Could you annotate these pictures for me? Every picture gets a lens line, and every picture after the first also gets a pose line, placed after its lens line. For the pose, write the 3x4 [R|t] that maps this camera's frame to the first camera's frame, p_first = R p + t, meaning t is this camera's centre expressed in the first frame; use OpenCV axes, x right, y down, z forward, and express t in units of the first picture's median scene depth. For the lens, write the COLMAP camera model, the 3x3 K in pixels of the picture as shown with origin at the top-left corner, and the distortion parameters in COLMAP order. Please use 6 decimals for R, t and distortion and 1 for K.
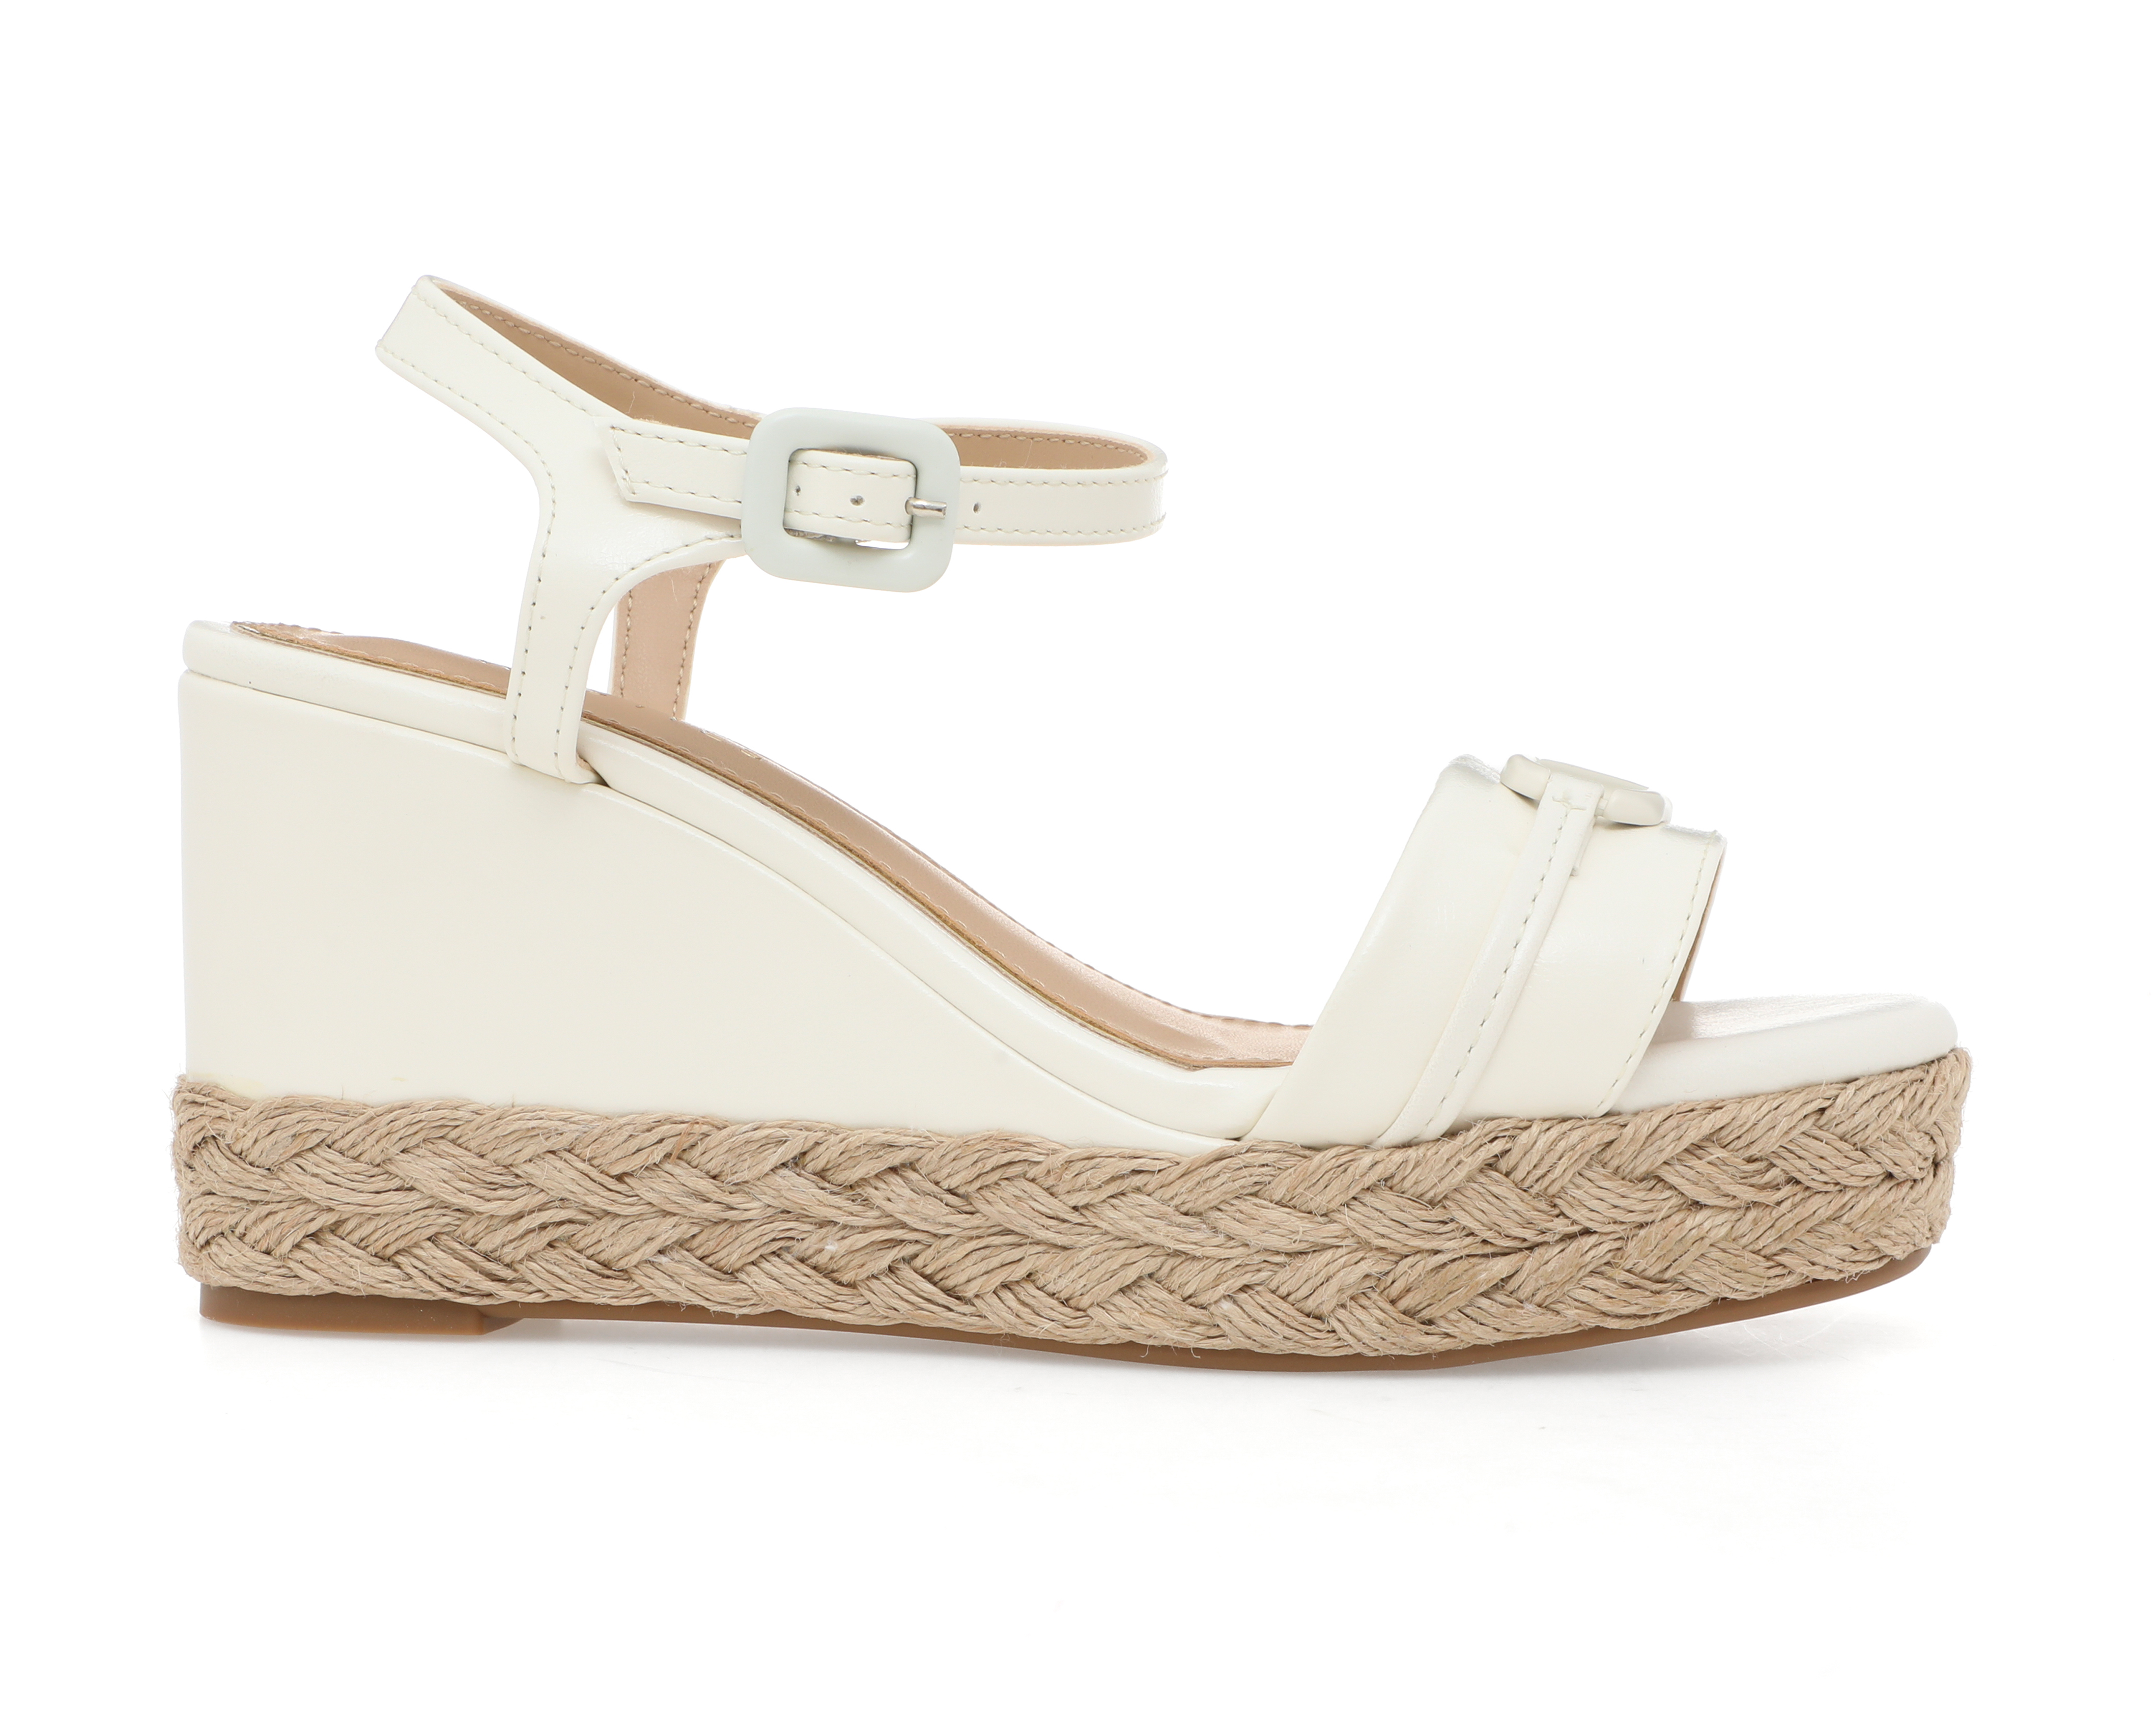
lens RADIAL K [[4384.4, 0, 1076.0], [0, 4384.4, 859.7], [0, 0, 1]] dist [0.083329, 0.000000]
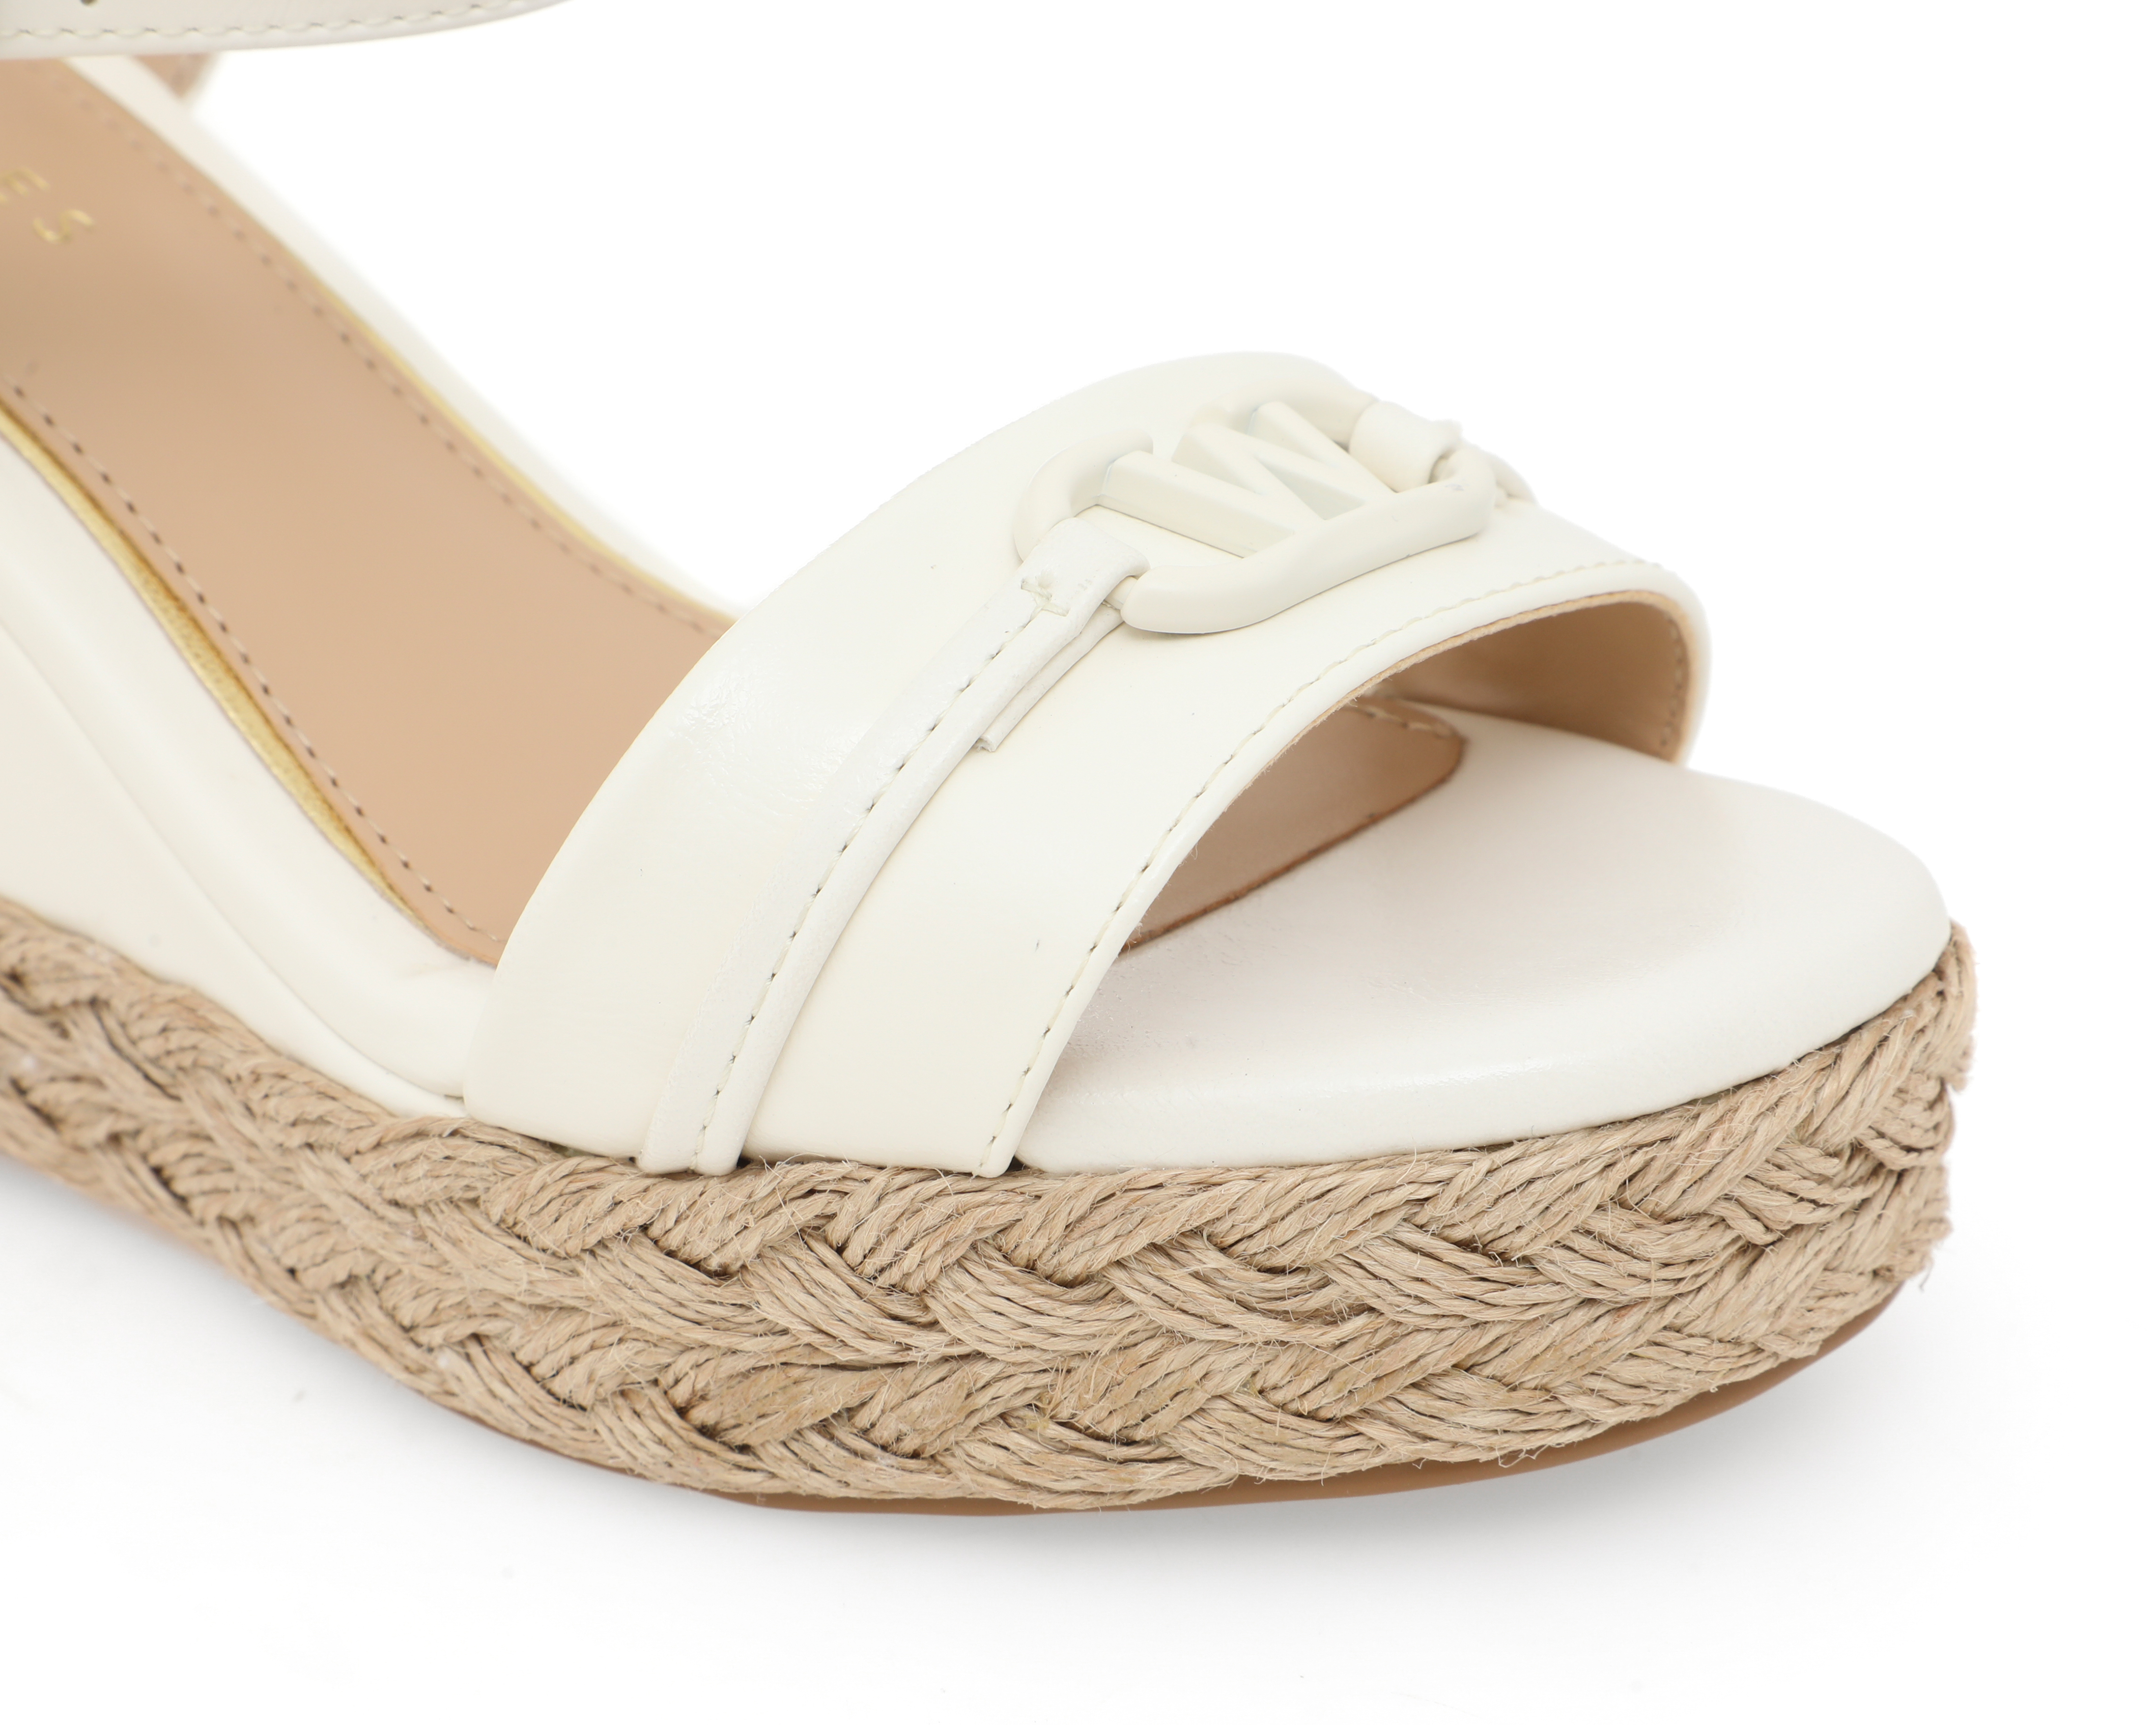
lens RADIAL K [[5813.8, 0, 1079.3], [0, 5813.8, 865.0], [0, 0, 1]] dist [0.057624, 0.000000]
pose [[0.921169, 0.136533, -0.364426, 0.393295], [-0.015165, 0.948319, 0.316956, -0.214602], [0.388867, -0.286443, 0.875633, 0.361631]]
